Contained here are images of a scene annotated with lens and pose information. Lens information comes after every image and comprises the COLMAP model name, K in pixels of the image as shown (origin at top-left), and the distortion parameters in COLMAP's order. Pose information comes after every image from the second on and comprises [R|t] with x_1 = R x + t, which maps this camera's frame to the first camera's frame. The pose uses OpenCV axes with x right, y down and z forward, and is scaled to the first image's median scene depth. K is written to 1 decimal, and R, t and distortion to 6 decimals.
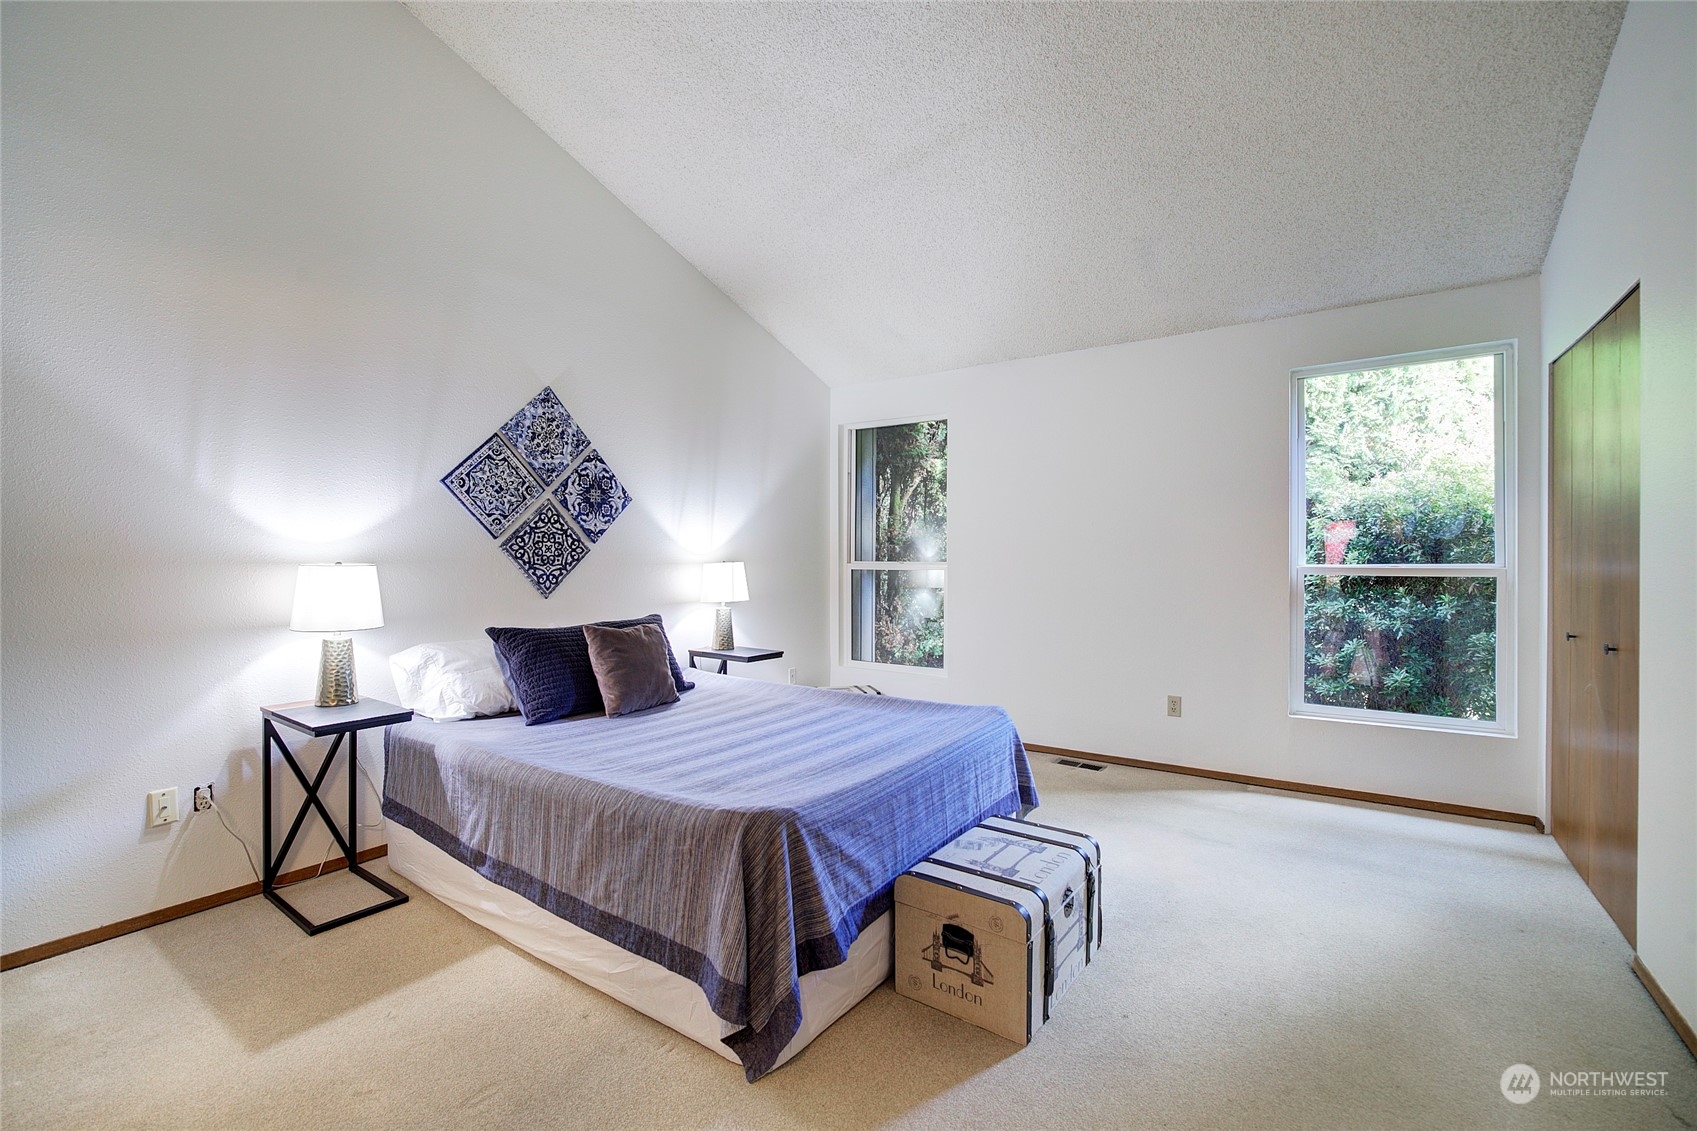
lens RADIAL K [[727.2, 0, 841.7], [0, 727.2, 567.0], [0, 0, 1]] dist [-0.011698, 0.000147]
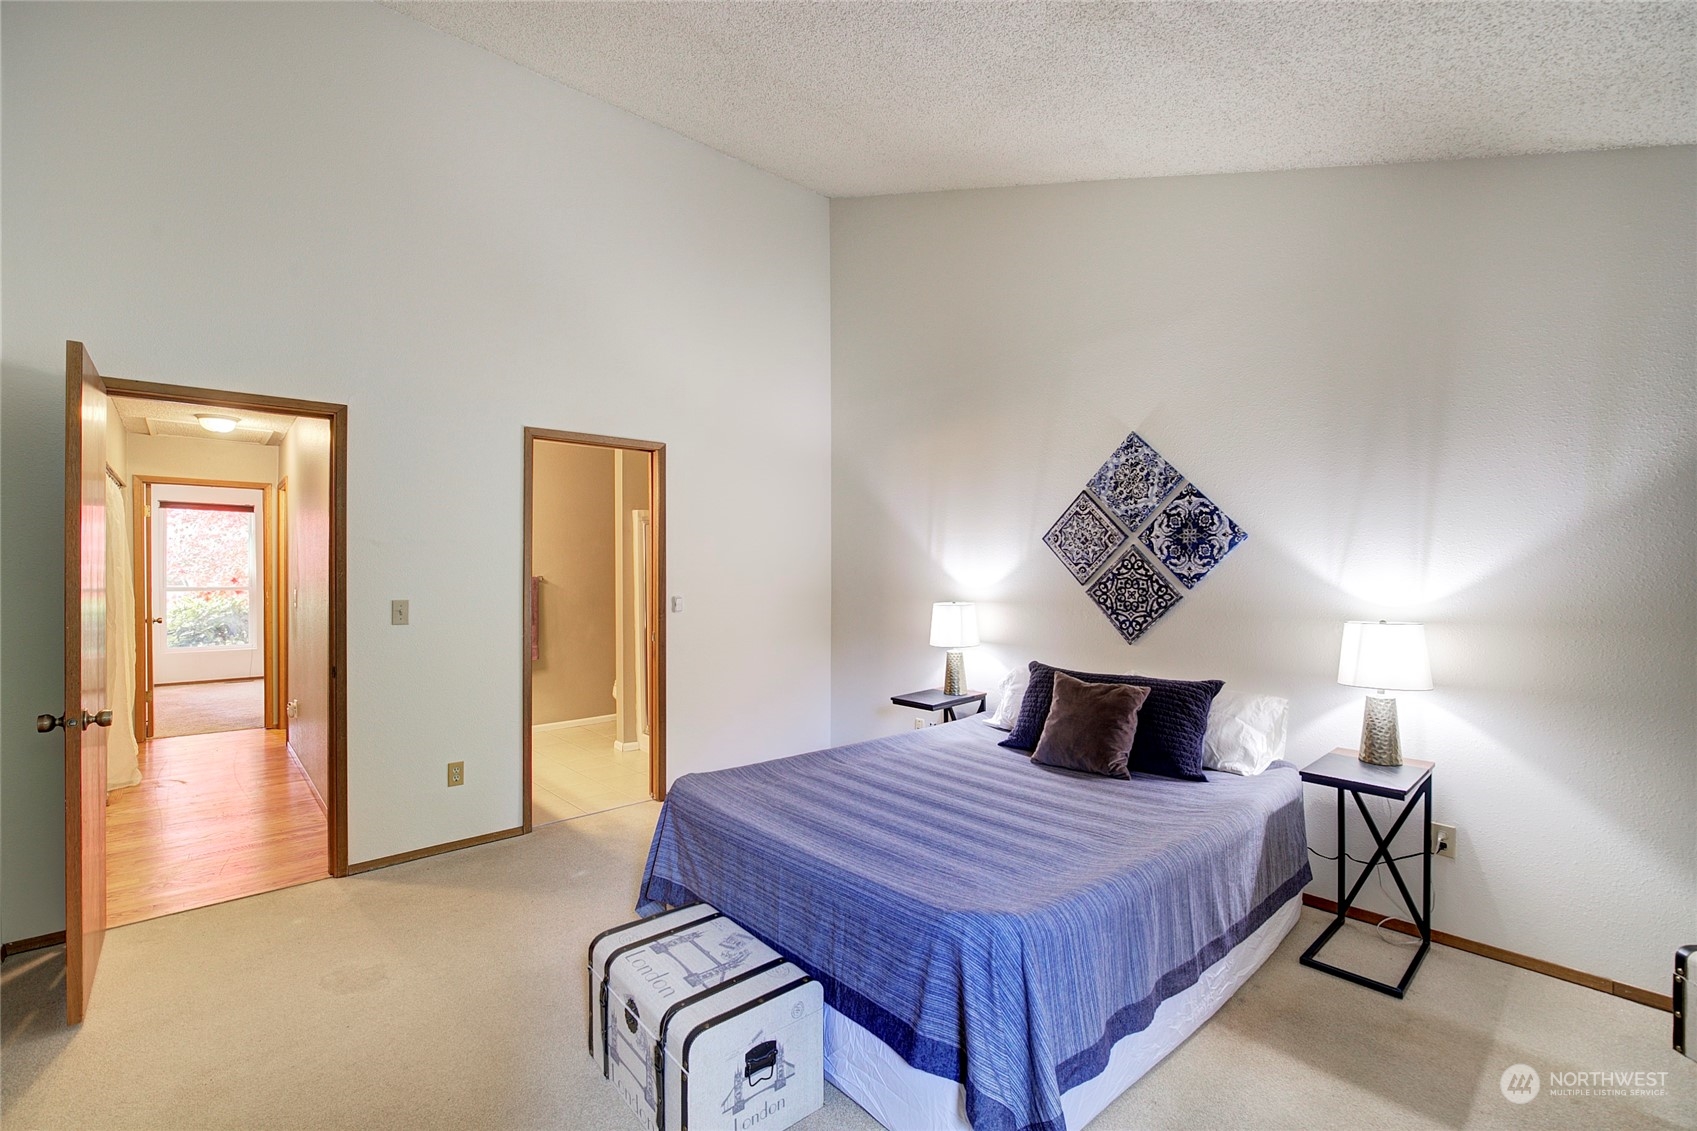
lens RADIAL K [[727.2, 0, 841.7], [0, 727.2, 567.0], [0, 0, 1]] dist [-0.011698, 0.000147]
pose [[-0.227193, -0.001125, -0.973849, 0.665841], [-0.008982, 0.999959, 0.000940, -0.061718], [0.973808, 0.008961, -0.227194, 0.852574]]
